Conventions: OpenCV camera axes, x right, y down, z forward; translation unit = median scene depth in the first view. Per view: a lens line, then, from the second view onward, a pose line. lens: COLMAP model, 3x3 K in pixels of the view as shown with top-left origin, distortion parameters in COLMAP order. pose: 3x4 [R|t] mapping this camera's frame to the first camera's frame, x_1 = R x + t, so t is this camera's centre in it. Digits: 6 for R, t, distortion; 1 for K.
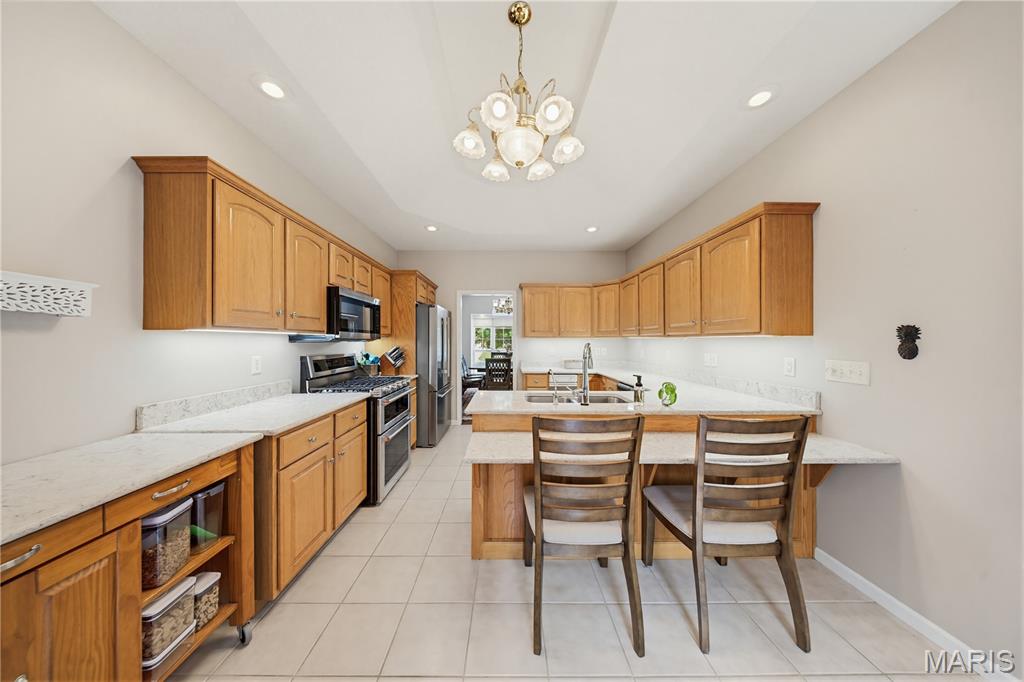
lens RADIAL K [[298.3, 0, 507.1], [0, 298.3, 338.0], [0, 0, 1]] dist [-0.001531, -0.000124]
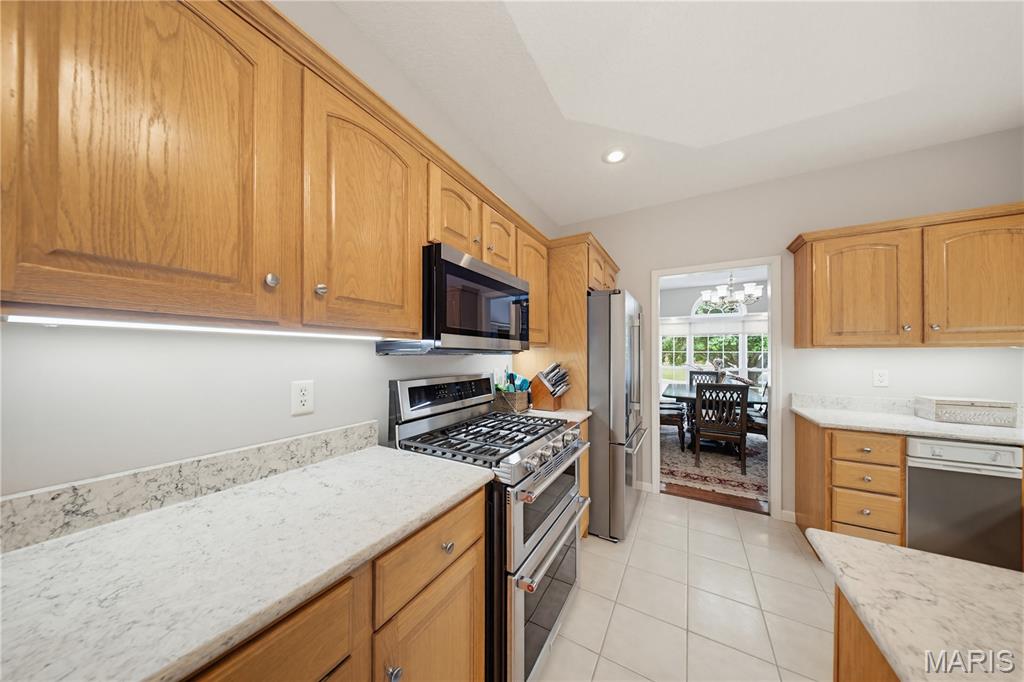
lens RADIAL K [[306.1, 0, 512.9], [0, 306.1, 353.2], [0, 0, 1]] dist [-0.000522, -0.000100]
pose [[0.869877, 0.002018, -0.493265, -0.181428], [0.001126, 0.999981, 0.006077, 0.006950], [0.493267, -0.005842, 0.869858, 0.534227]]
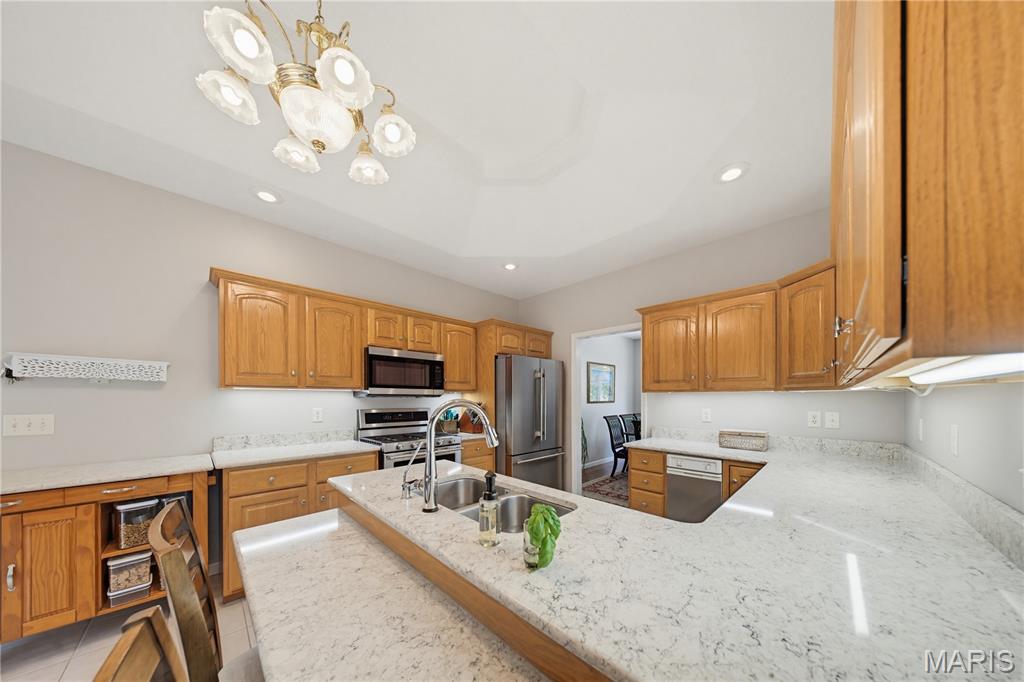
lens RADIAL K [[313.2, 0, 505.3], [0, 313.2, 396.8], [0, 0, 1]] dist [-0.000768, -0.000308]
pose [[0.695004, -0.000527, -0.719006, 0.535585], [0.004157, 0.999986, 0.003285, 0.009074], [0.718994, -0.005272, 0.694996, 0.483756]]
